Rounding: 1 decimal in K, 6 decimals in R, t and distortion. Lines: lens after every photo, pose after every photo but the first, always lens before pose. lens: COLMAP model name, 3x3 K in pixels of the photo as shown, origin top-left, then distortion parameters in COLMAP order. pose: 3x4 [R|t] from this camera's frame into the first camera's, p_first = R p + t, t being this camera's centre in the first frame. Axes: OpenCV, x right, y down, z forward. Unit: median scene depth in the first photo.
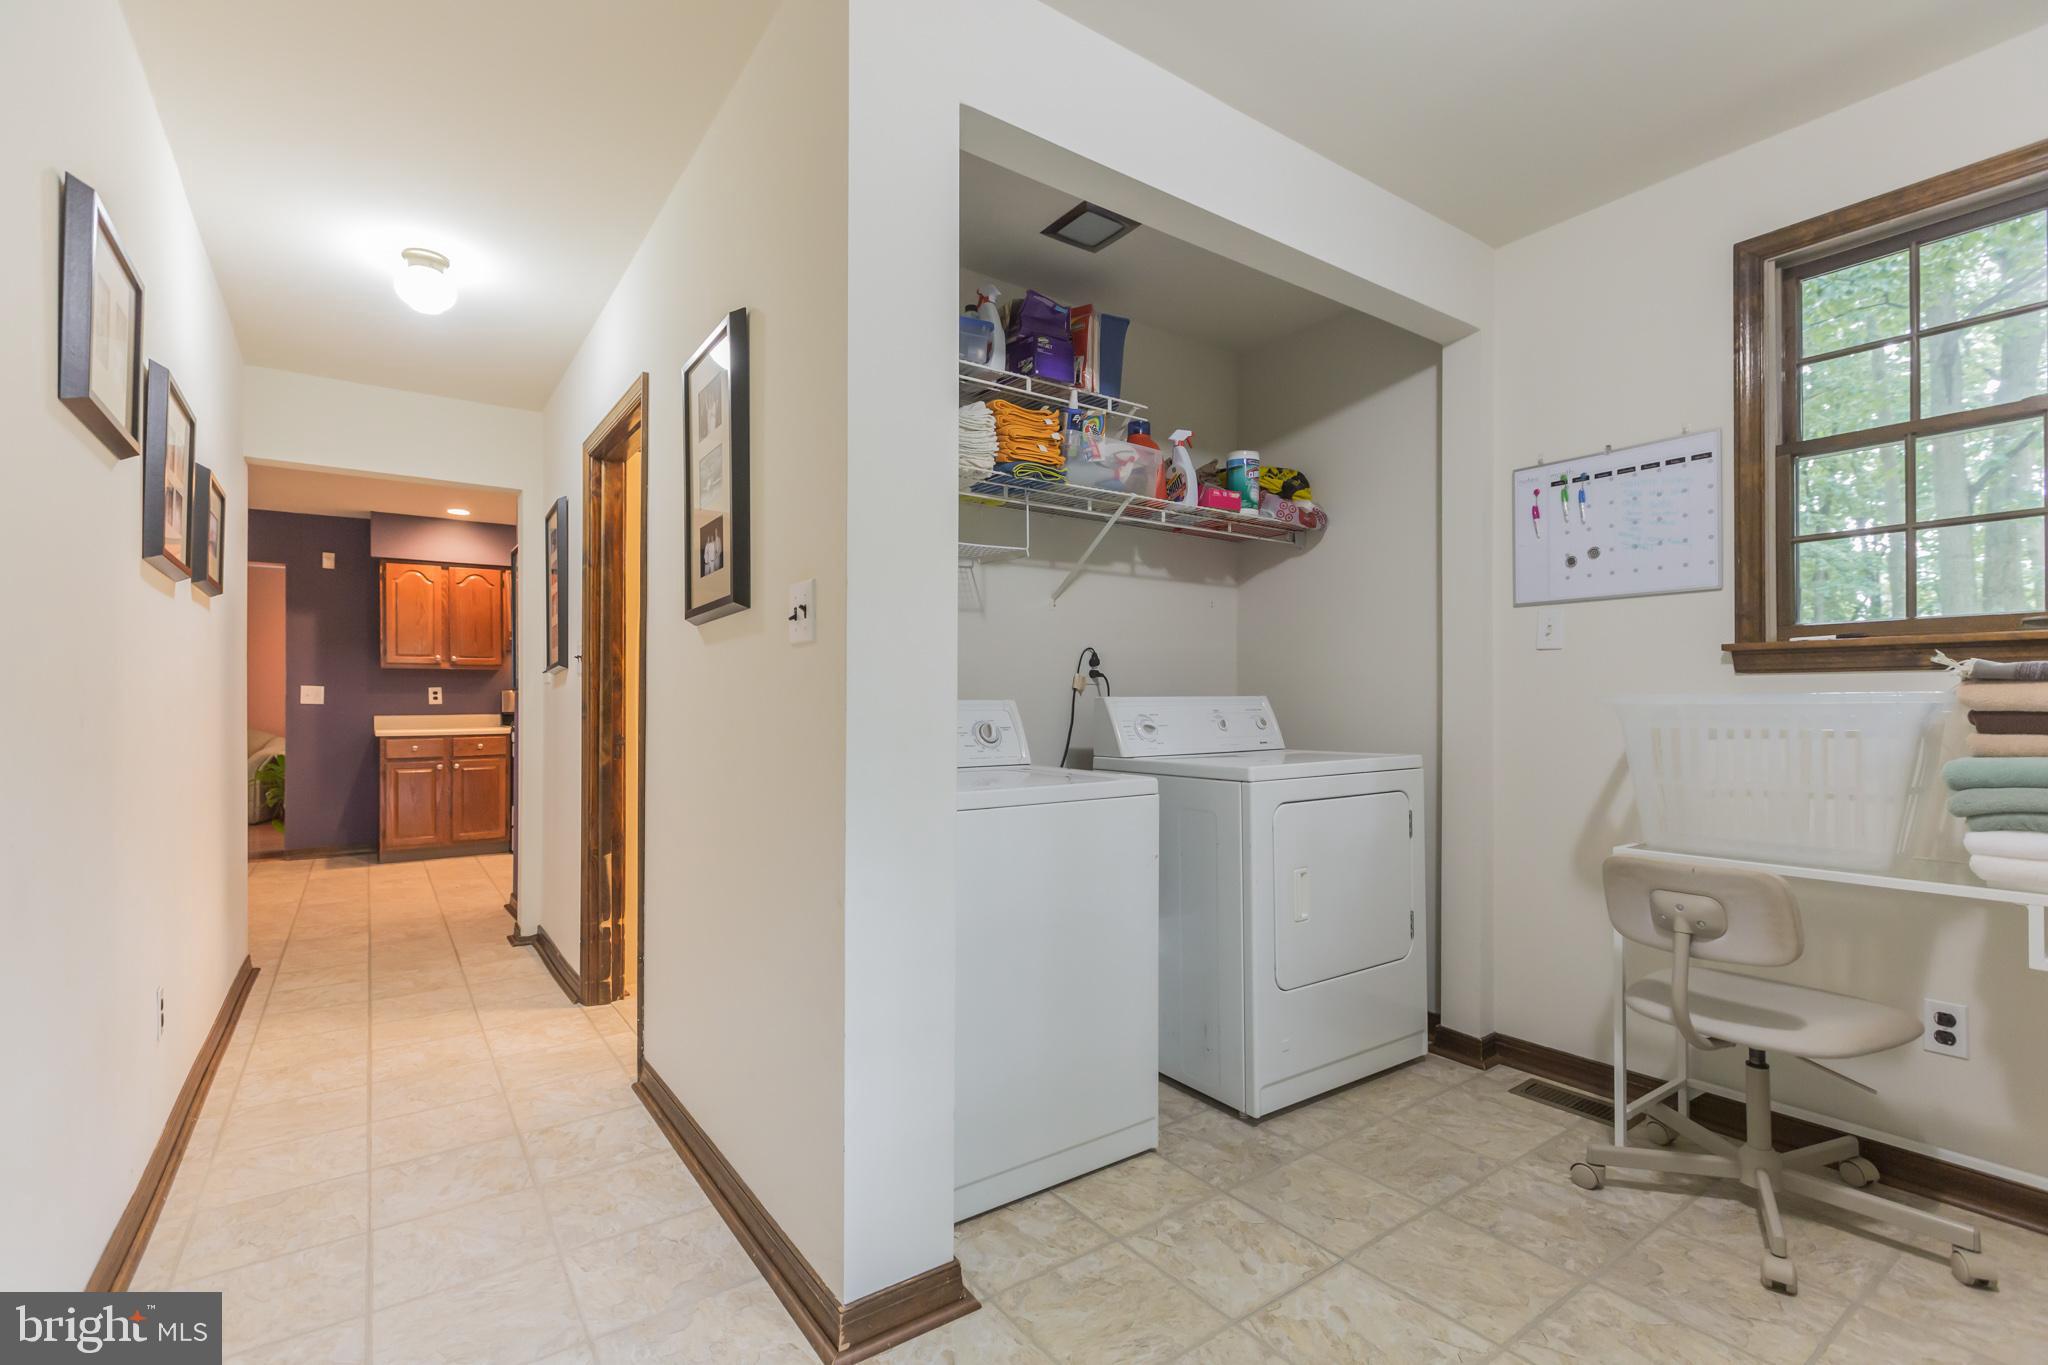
lens RADIAL K [[918.4, 0, 1030.3], [0, 918.4, 688.7], [0, 0, 1]] dist [-0.000160, 0.002696]
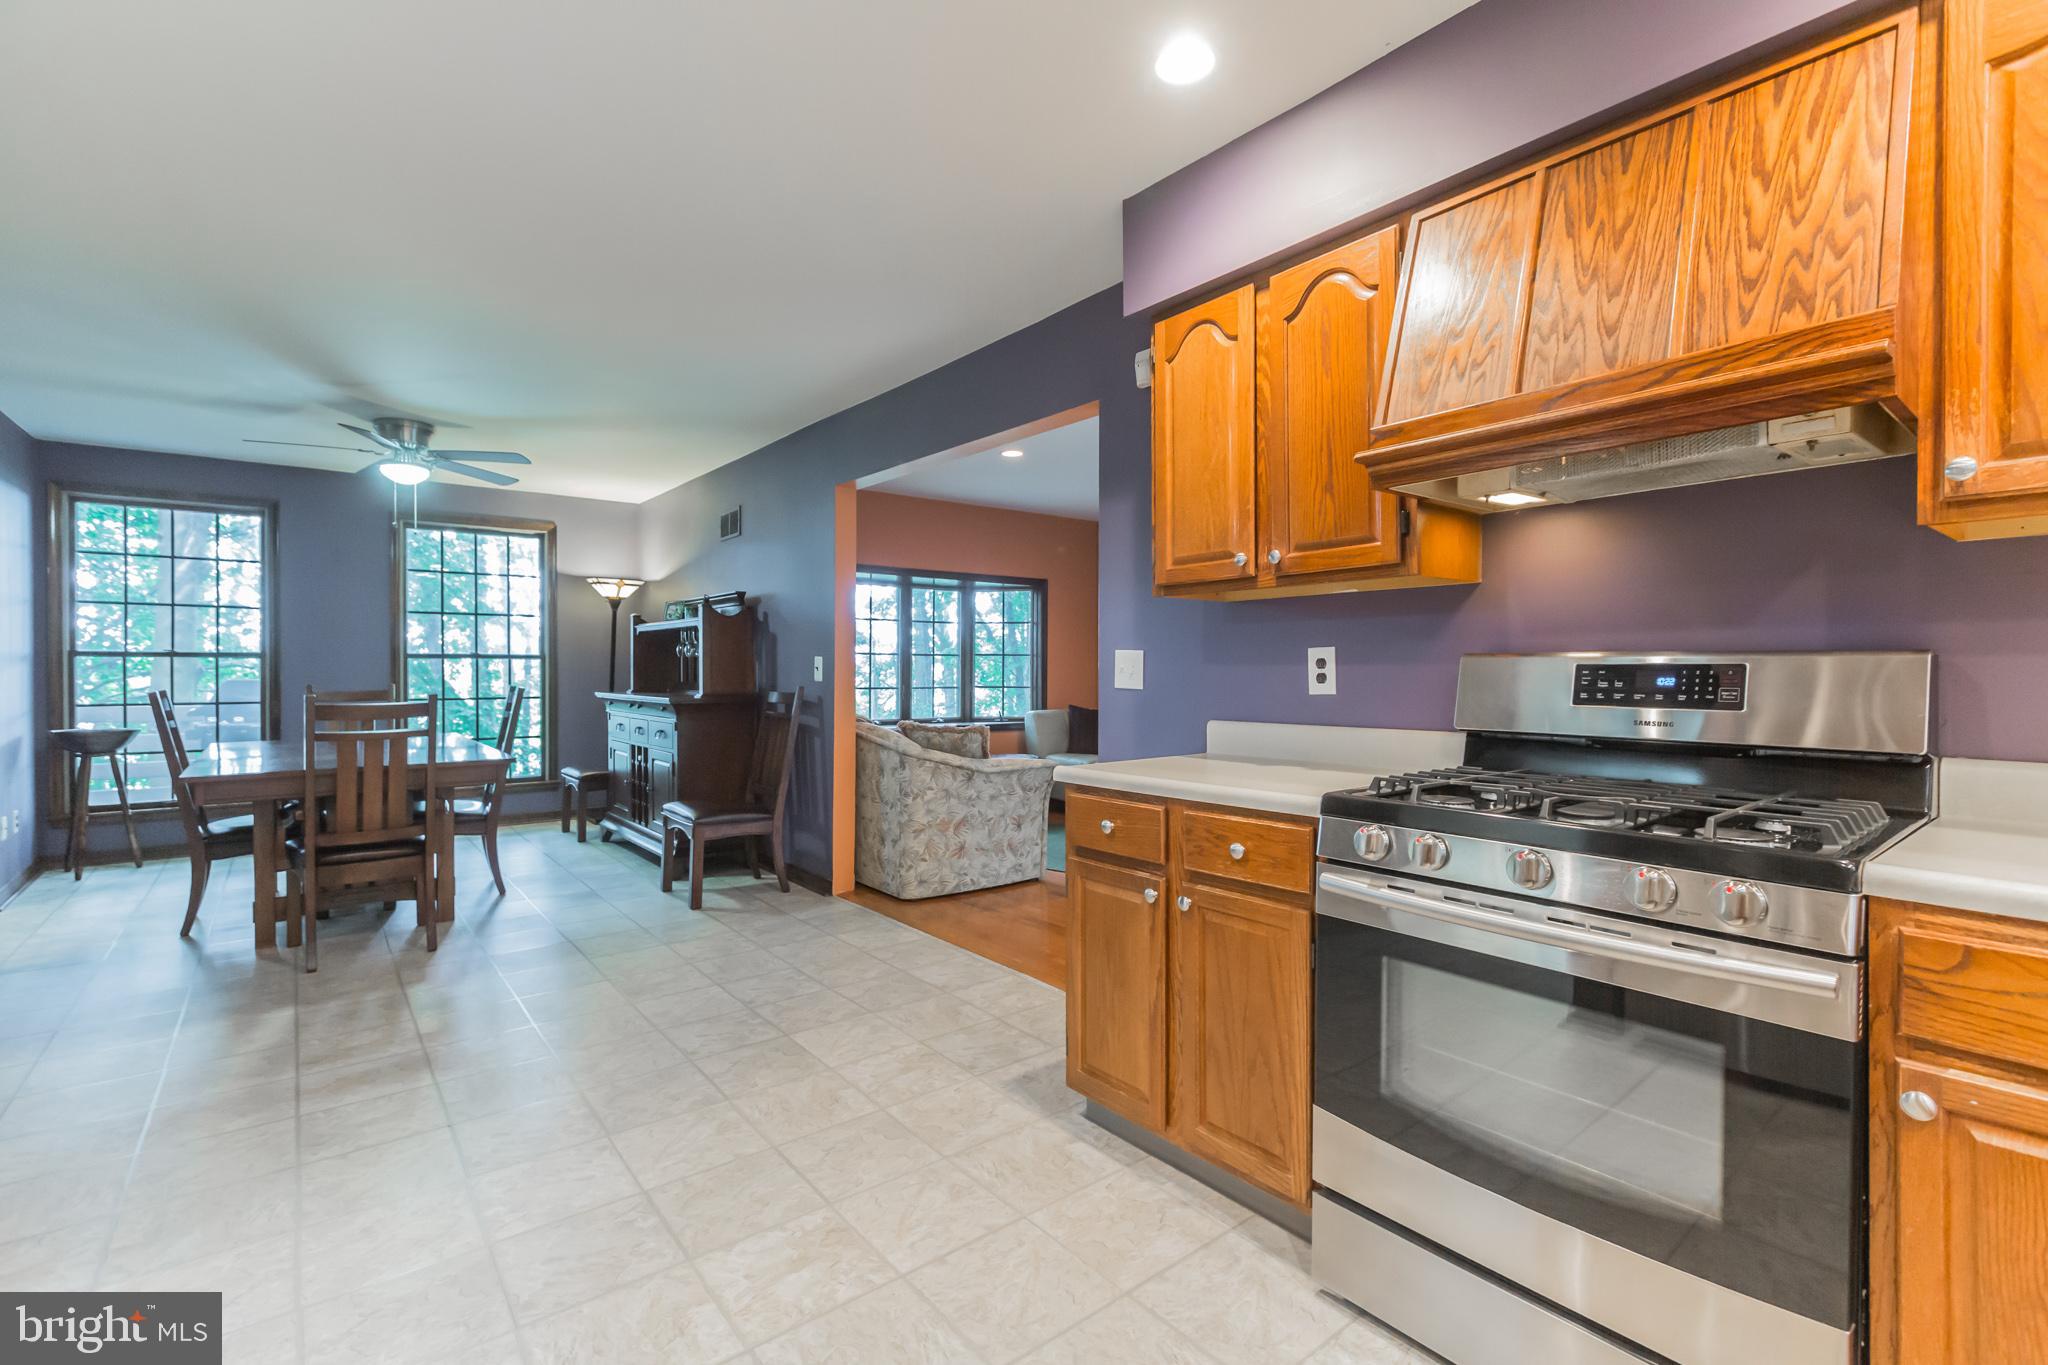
lens RADIAL K [[918.4, 0, 1014.1], [0, 918.4, 672.5], [0, 0, 1]] dist [-0.000160, 0.002696]
pose [[0.056294, 0.011995, -0.998342, -0.302090], [0.008017, 0.999890, 0.012465, 0.002787], [0.998382, -0.008706, 0.056191, 0.862360]]
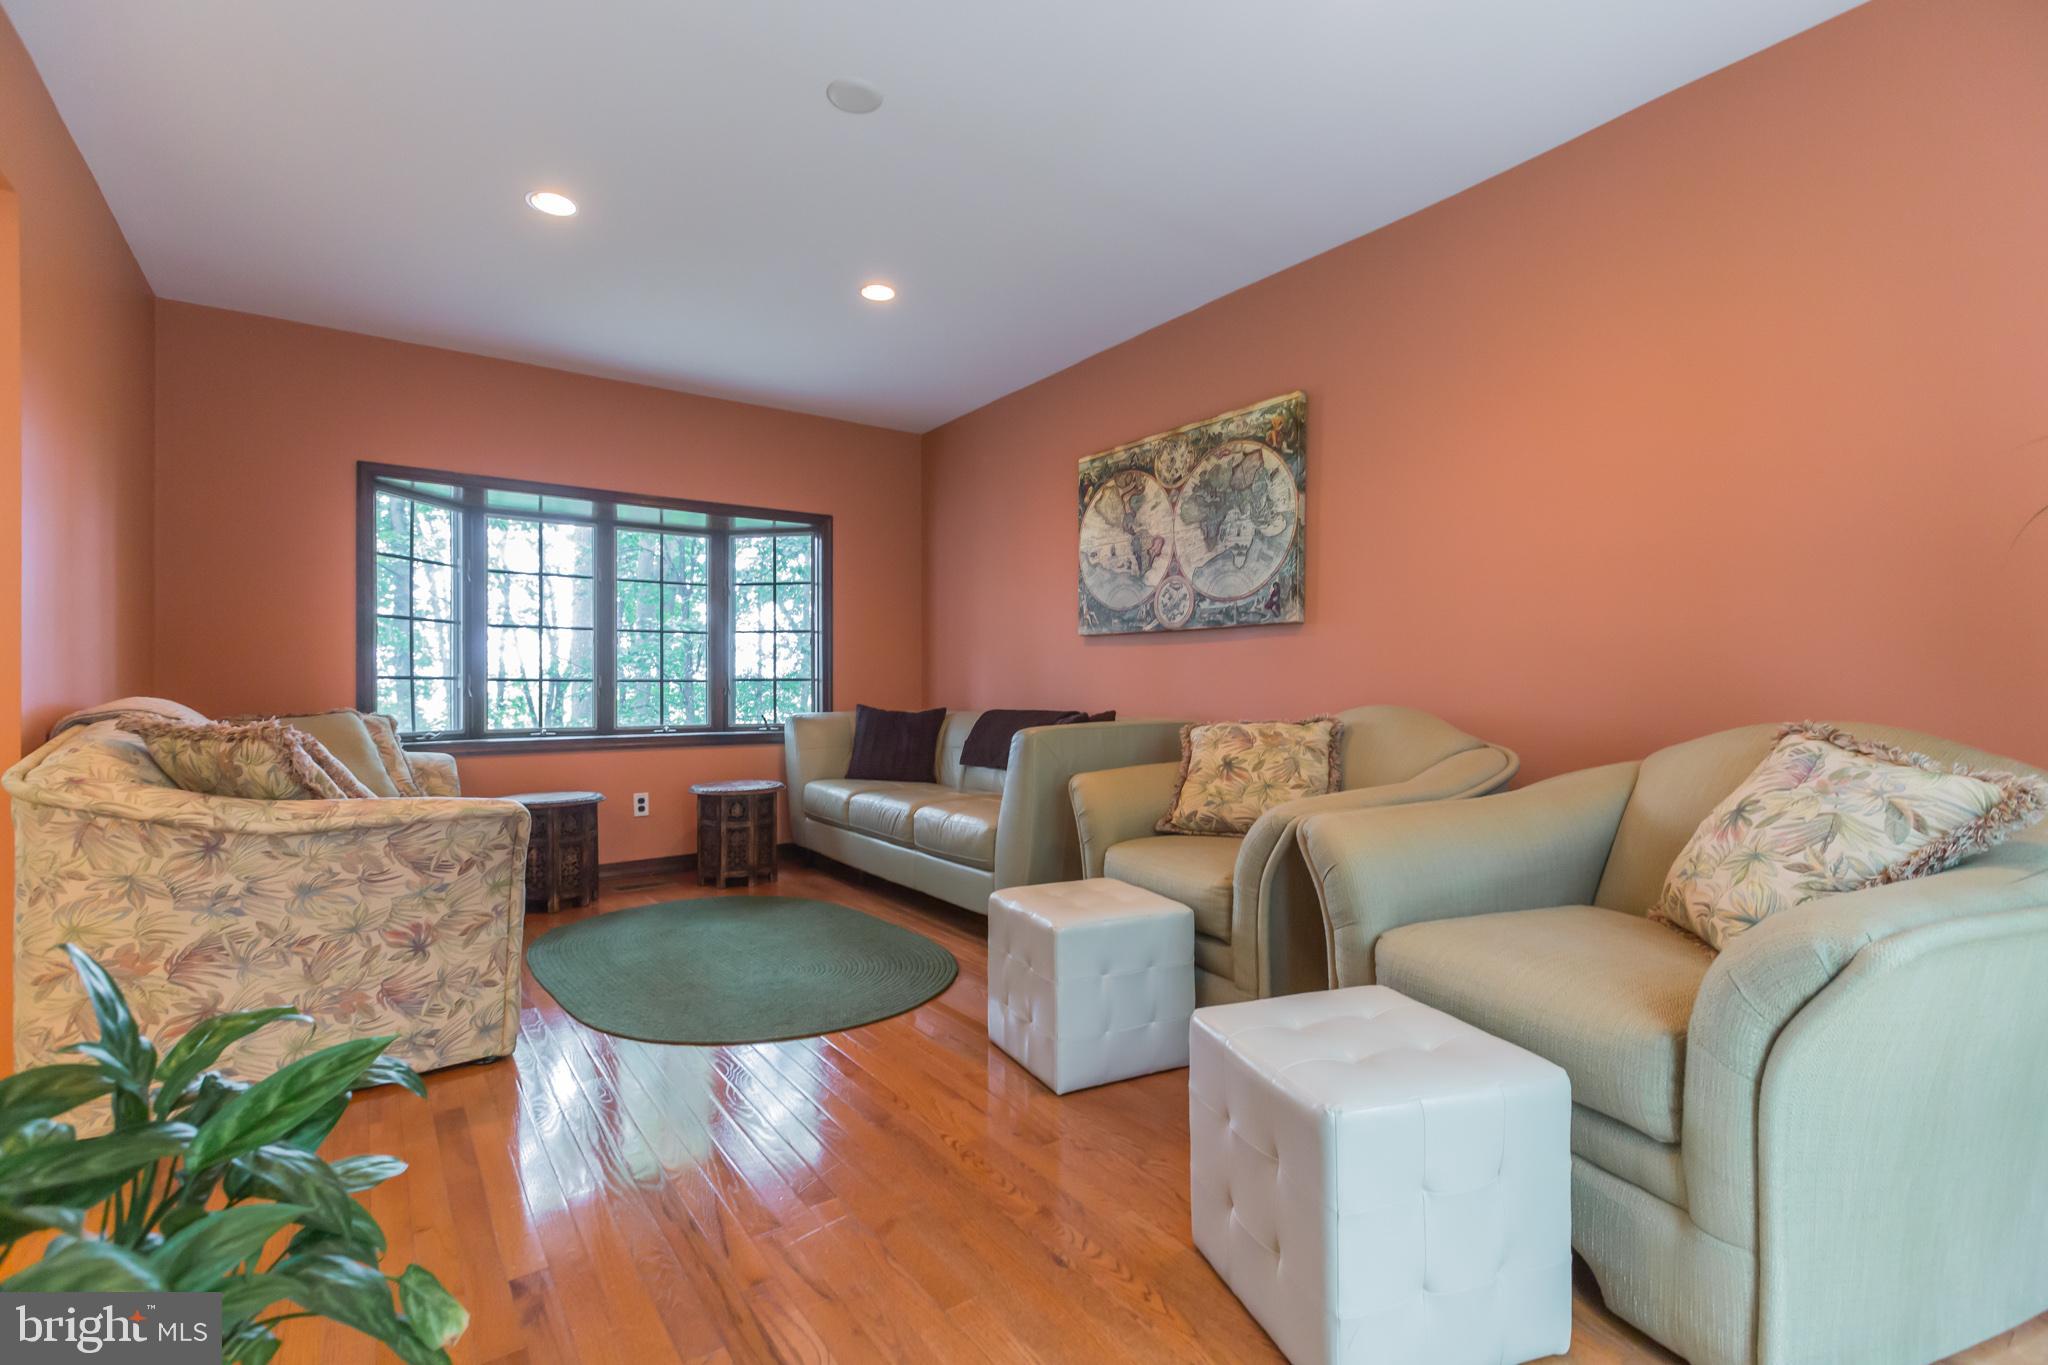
lens RADIAL K [[918.4, 0, 1024.1], [0, 918.4, 689.5], [0, 0, 1]] dist [-0.000160, 0.002696]
pose [[0.010250, 0.010953, -0.999887, -0.457147], [0.014732, 0.999830, 0.011103, 0.017727], [0.999839, -0.014844, 0.010087, 0.962586]]
